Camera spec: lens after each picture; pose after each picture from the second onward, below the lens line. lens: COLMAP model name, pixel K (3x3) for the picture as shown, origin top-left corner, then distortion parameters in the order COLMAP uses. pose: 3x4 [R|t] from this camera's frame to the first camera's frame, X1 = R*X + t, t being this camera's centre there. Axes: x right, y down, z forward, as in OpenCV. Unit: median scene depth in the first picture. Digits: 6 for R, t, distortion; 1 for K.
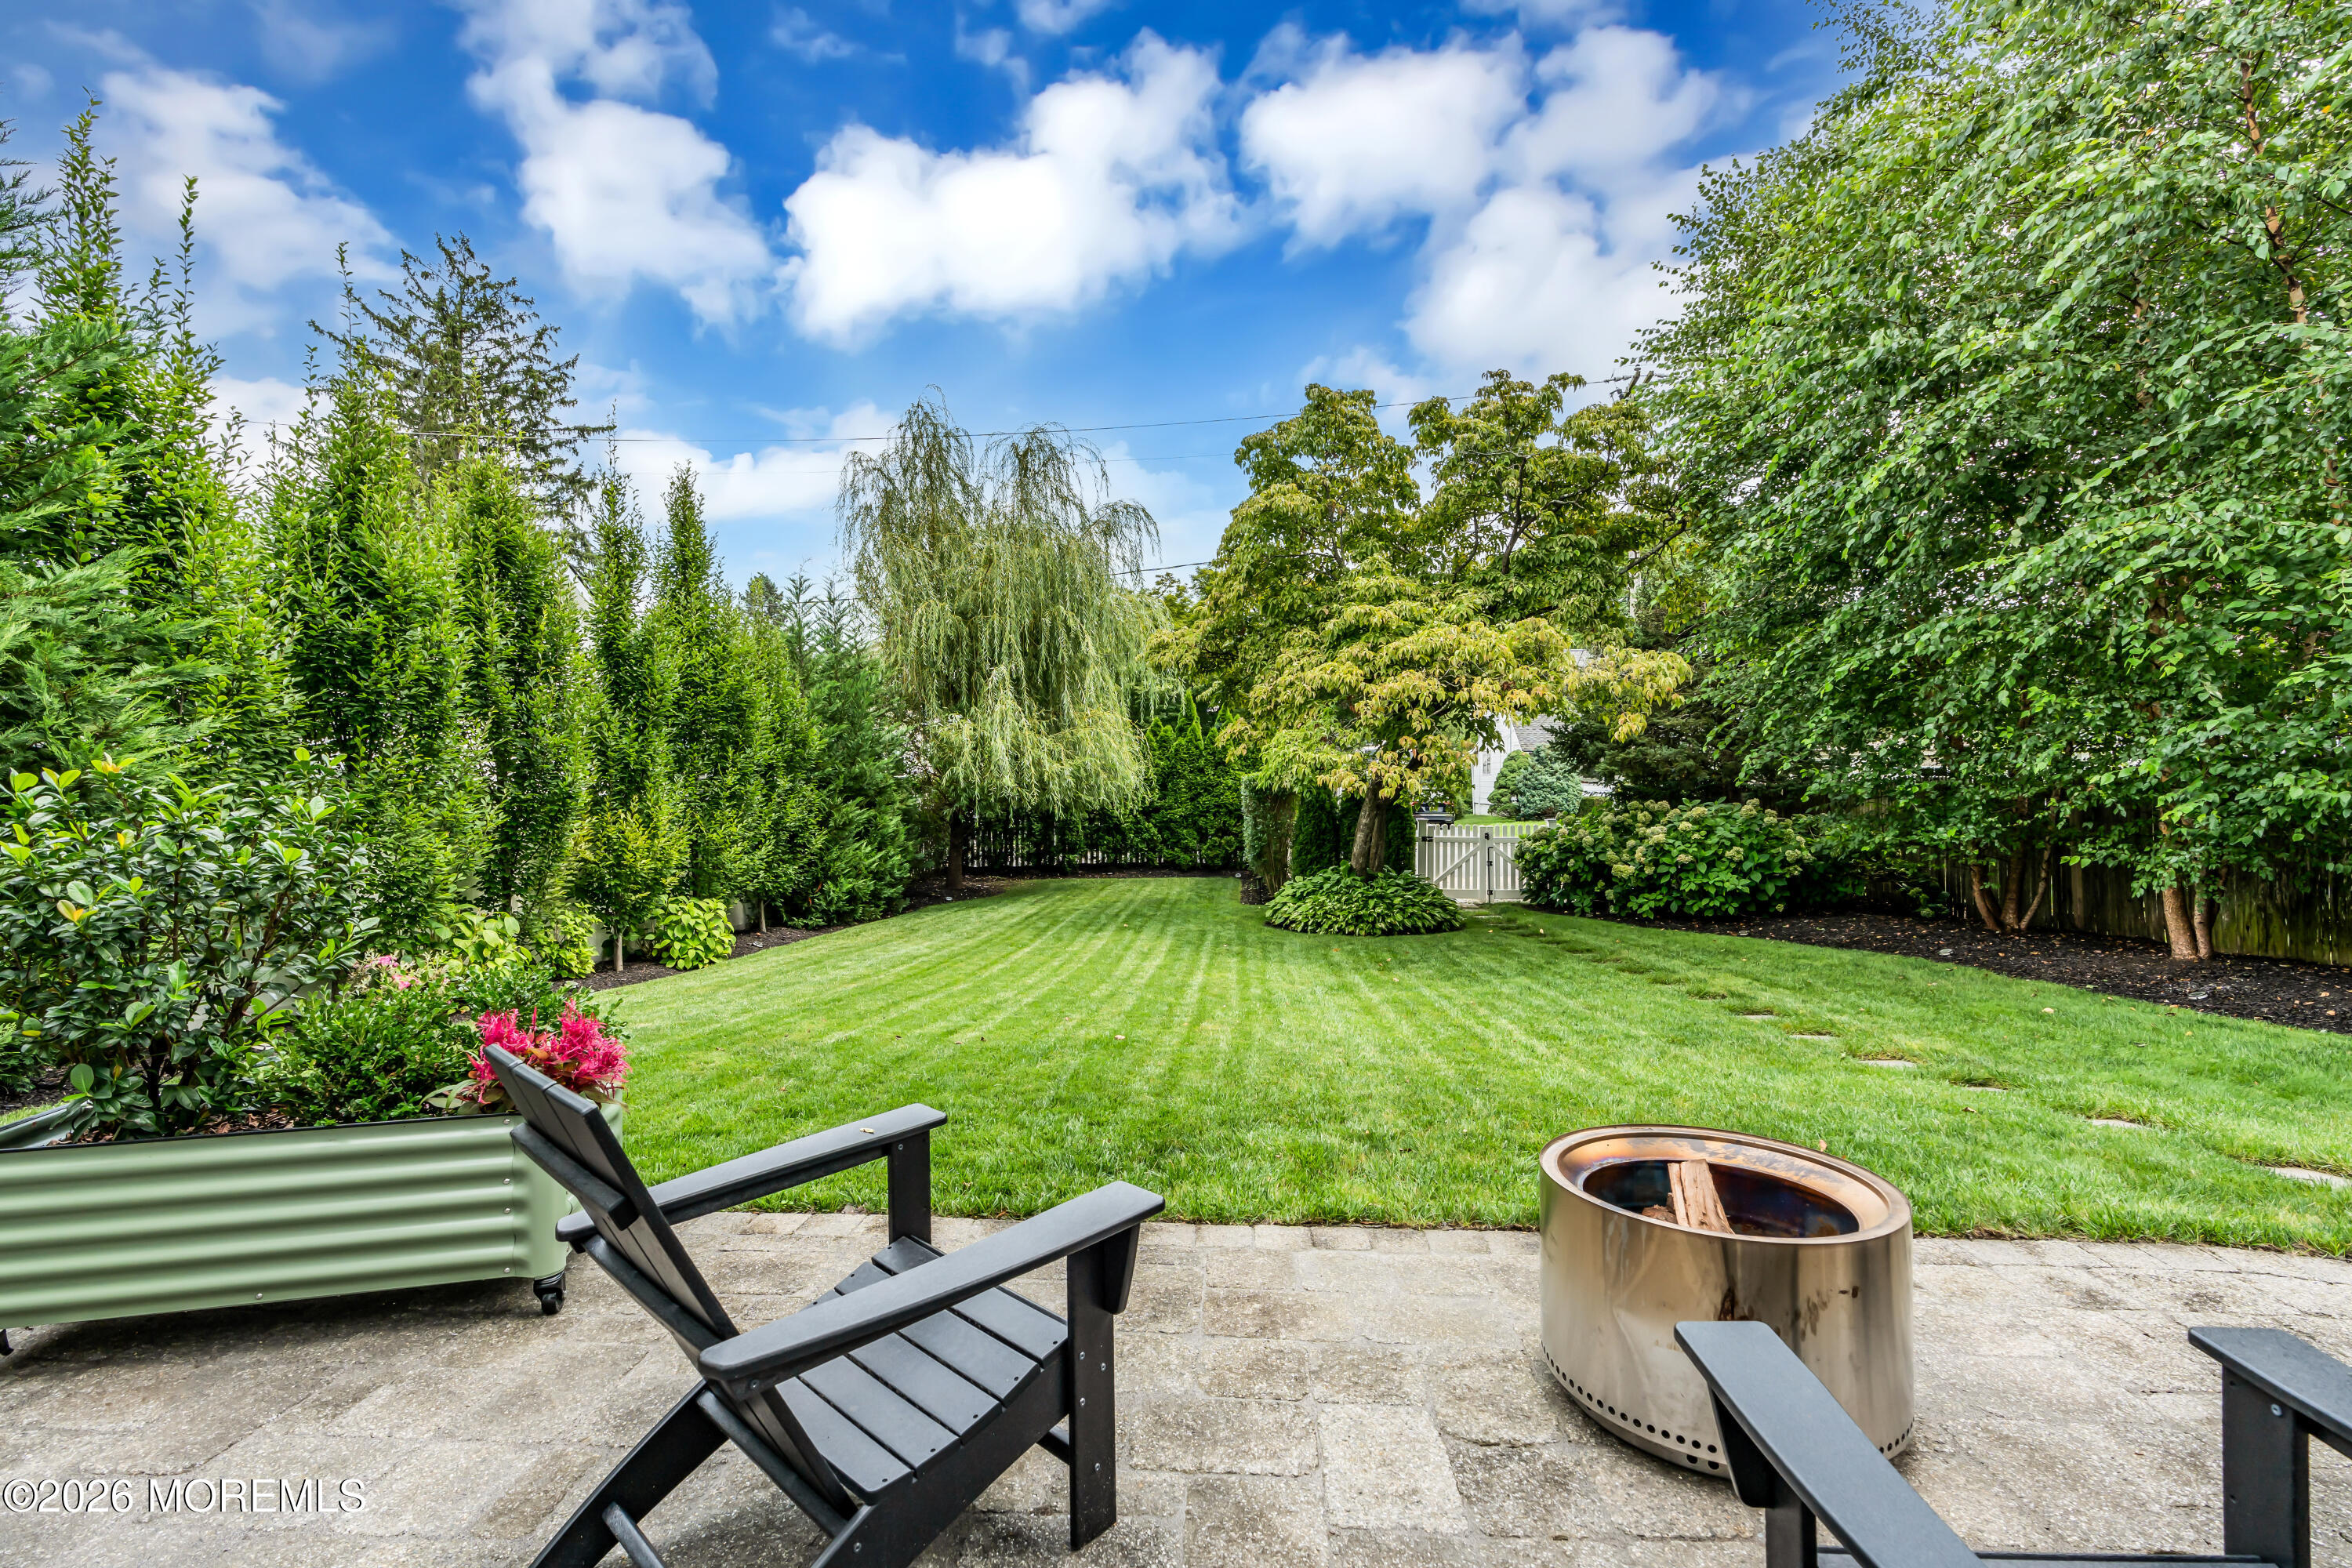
lens RADIAL K [[1058.3, 0, 1185.5], [0, 1058.3, 776.3], [0, 0, 1]] dist [-0.004712, 0.003295]
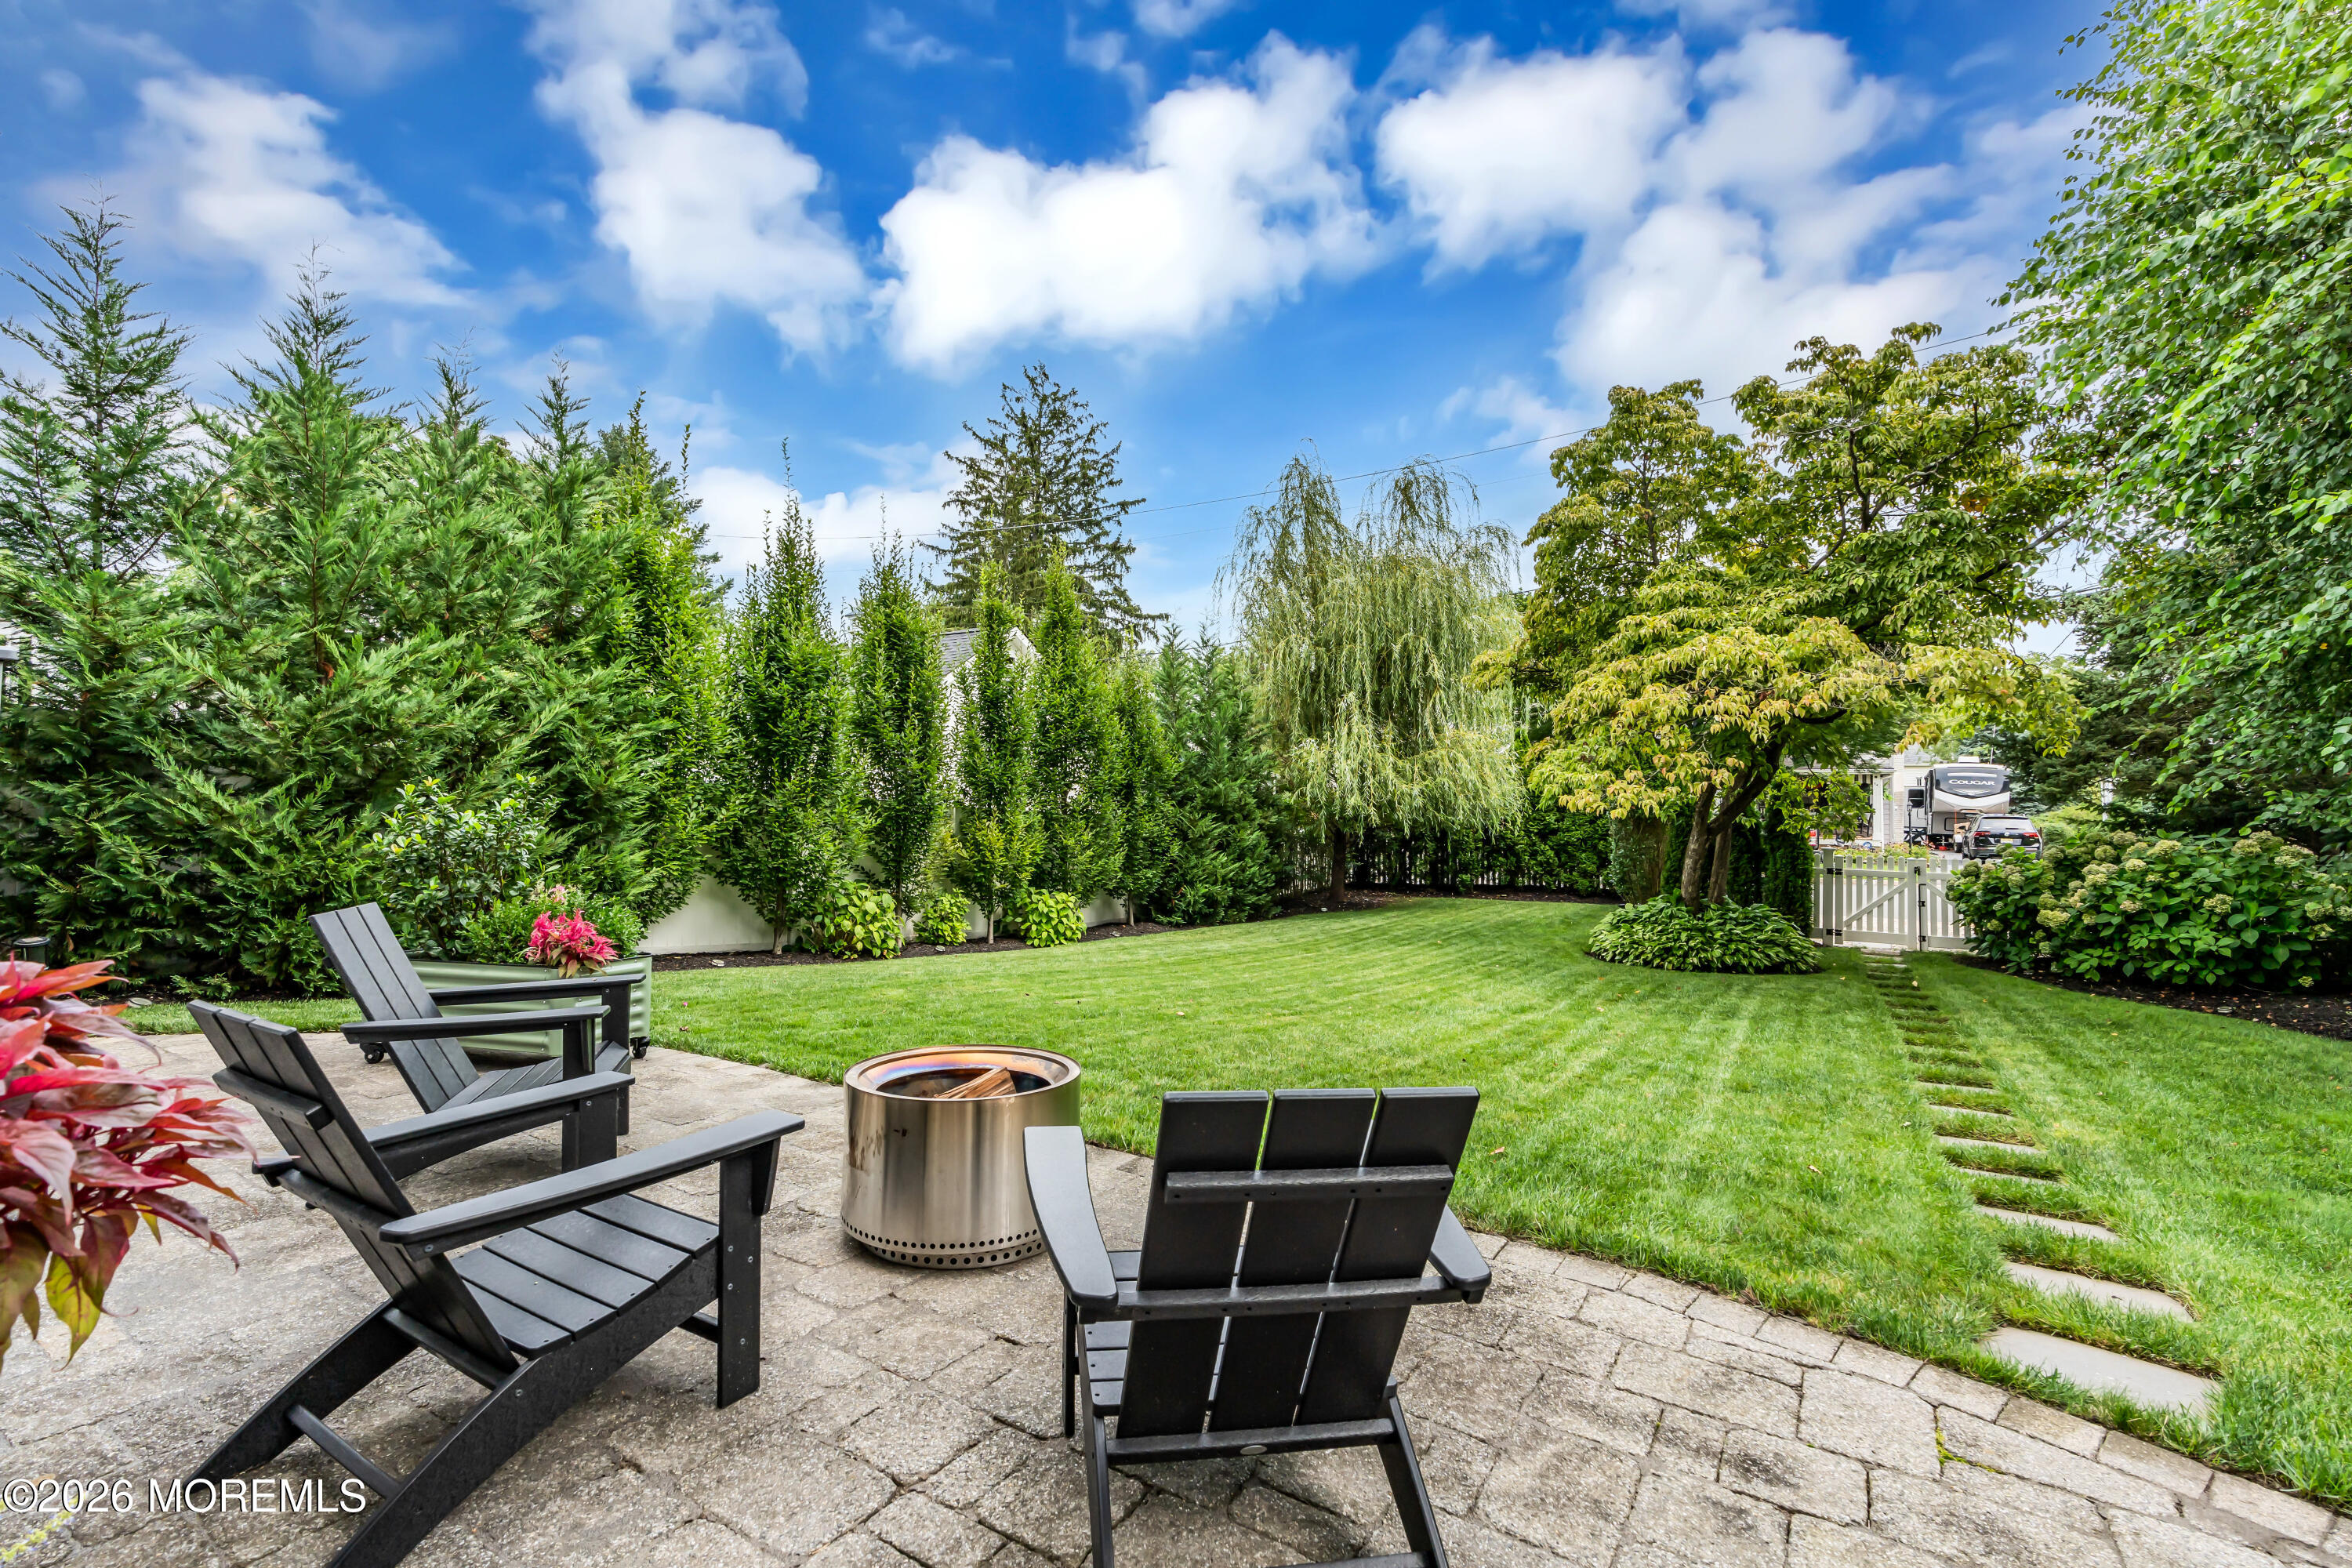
lens RADIAL K [[1058.3, 0, 1184.4], [0, 1058.3, 777.7], [0, 0, 1]] dist [-0.004712, 0.003295]
pose [[0.874285, -0.002563, -0.485407, 0.235757], [-0.006400, 0.999838, -0.016807, 0.001013], [0.485371, 0.017800, 0.874127, -0.016425]]
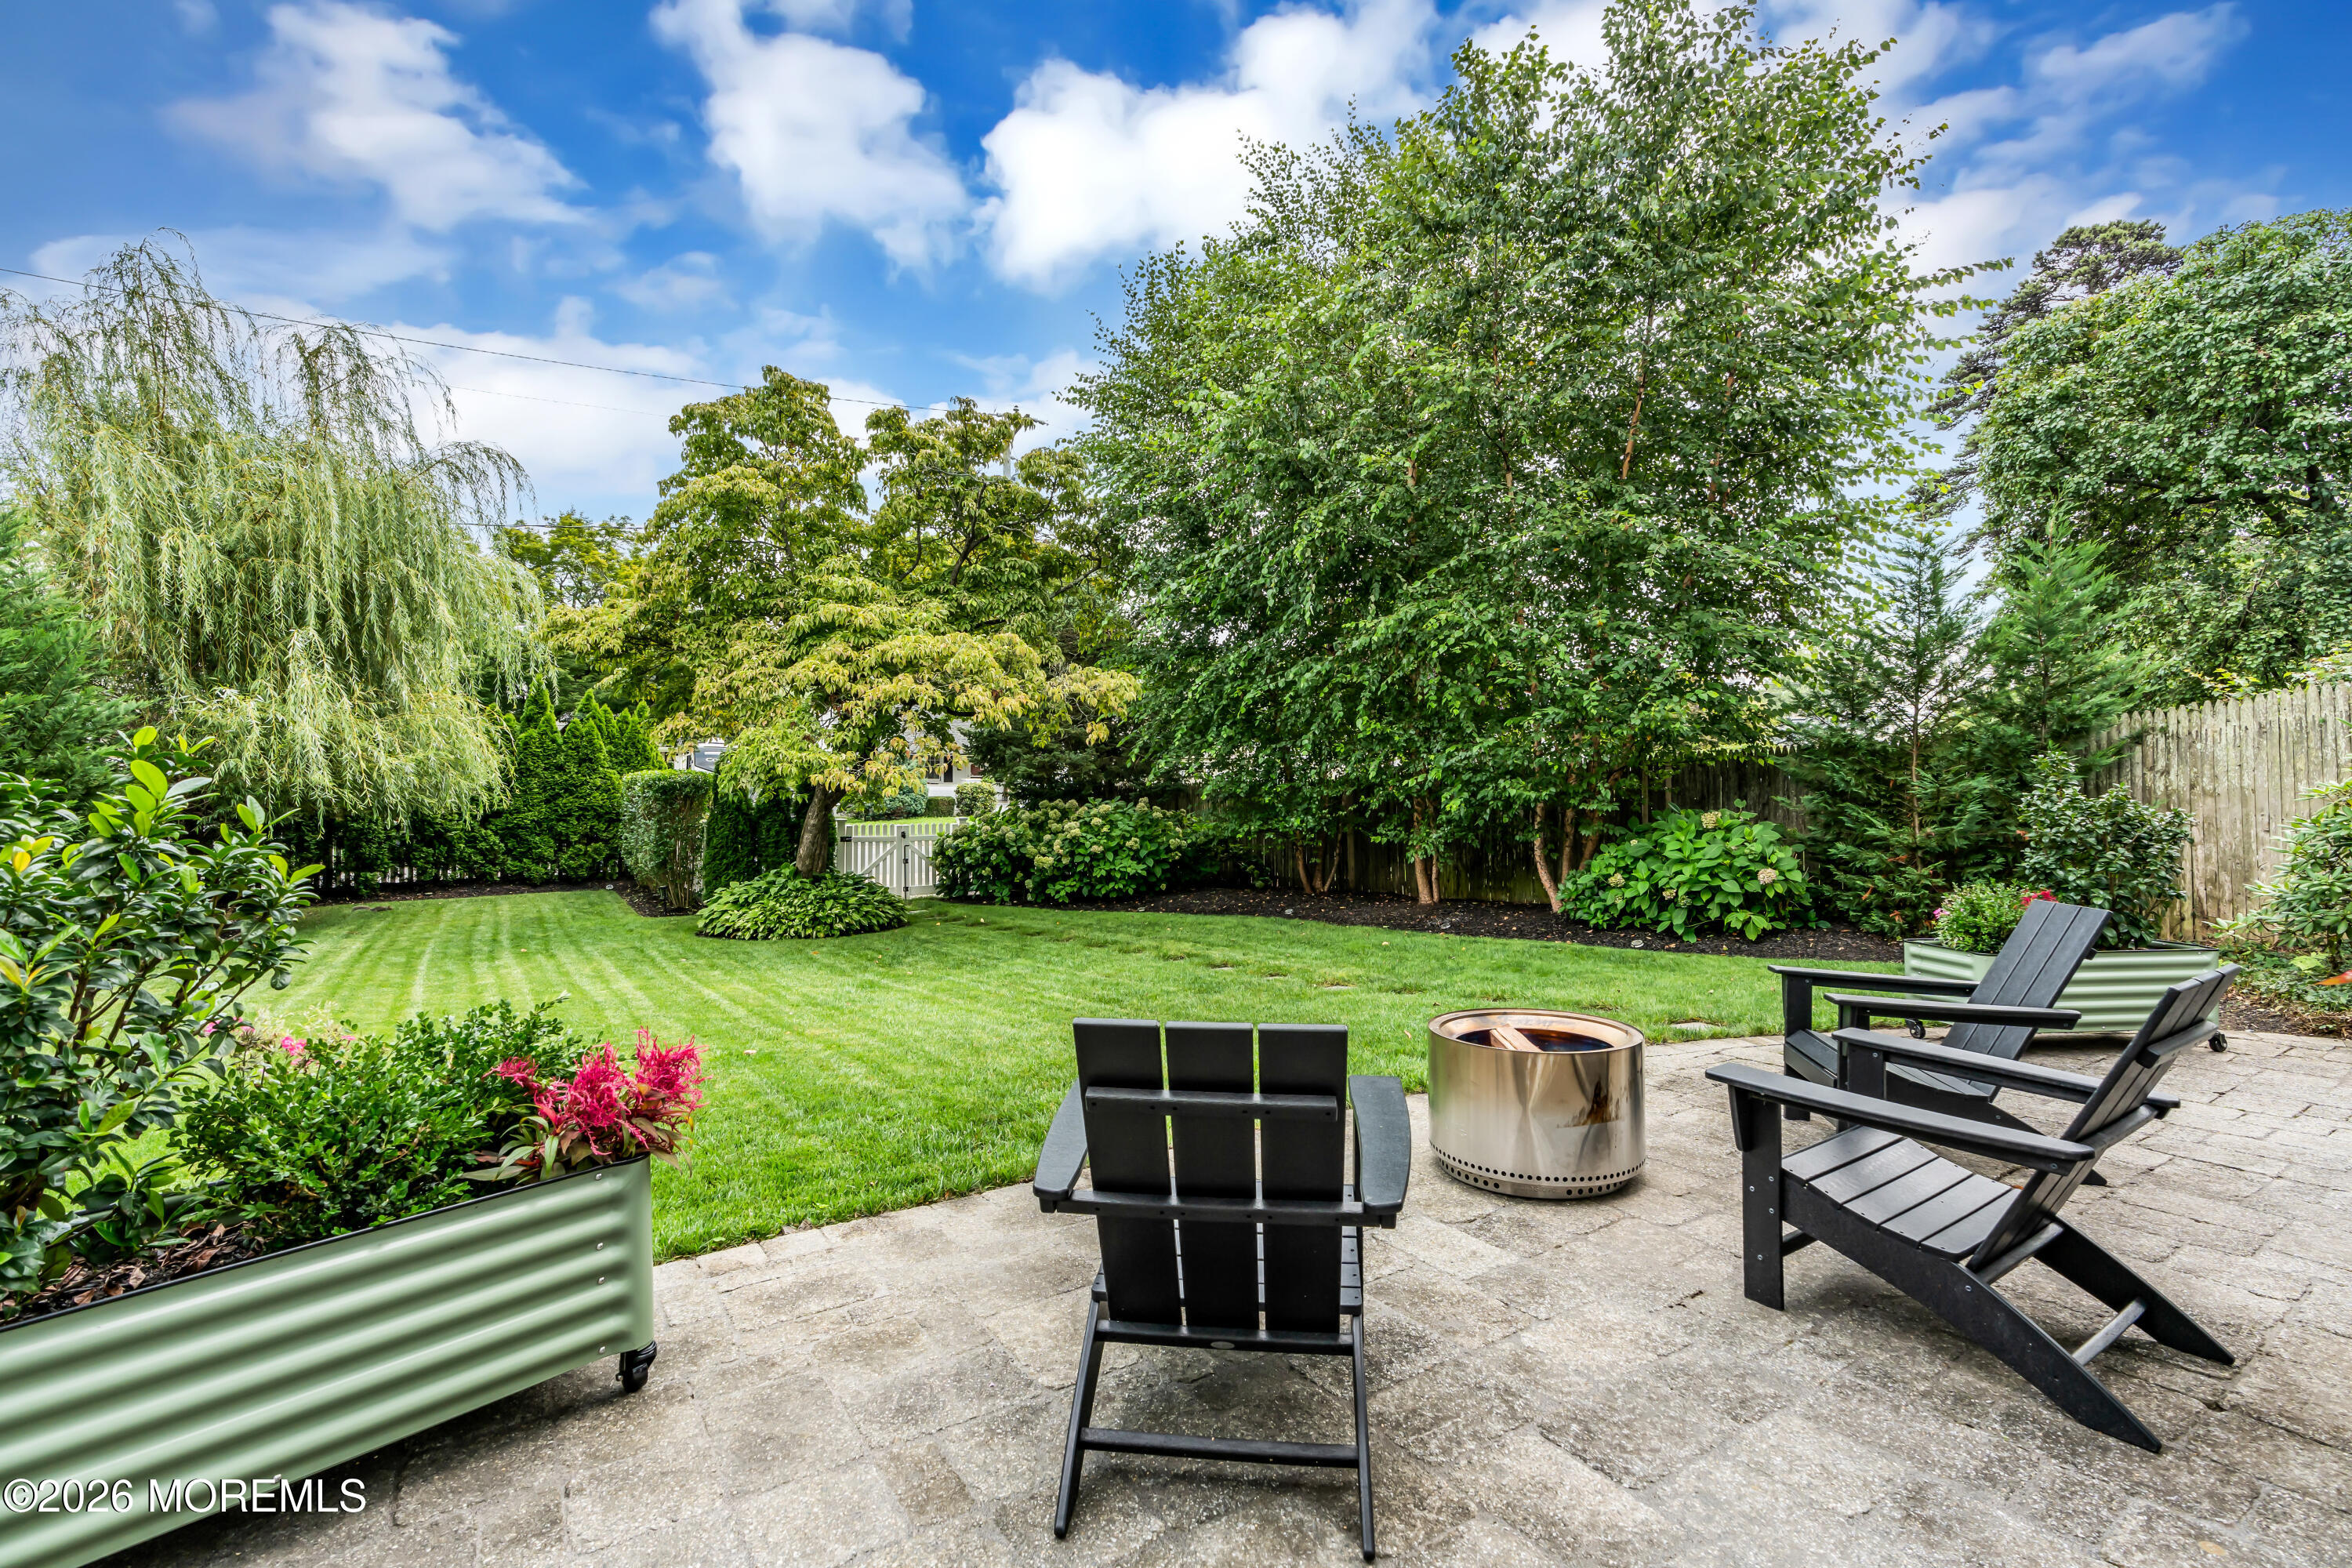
lens RADIAL K [[1058.3, 0, 1184.8], [0, 1058.3, 781.8], [0, 0, 1]] dist [-0.004712, 0.003295]
pose [[0.802116, 0.004541, 0.597151, -0.144373], [-0.007340, 0.999971, 0.002255, 0.000437], [-0.597123, -0.006192, 0.802126, 0.006665]]
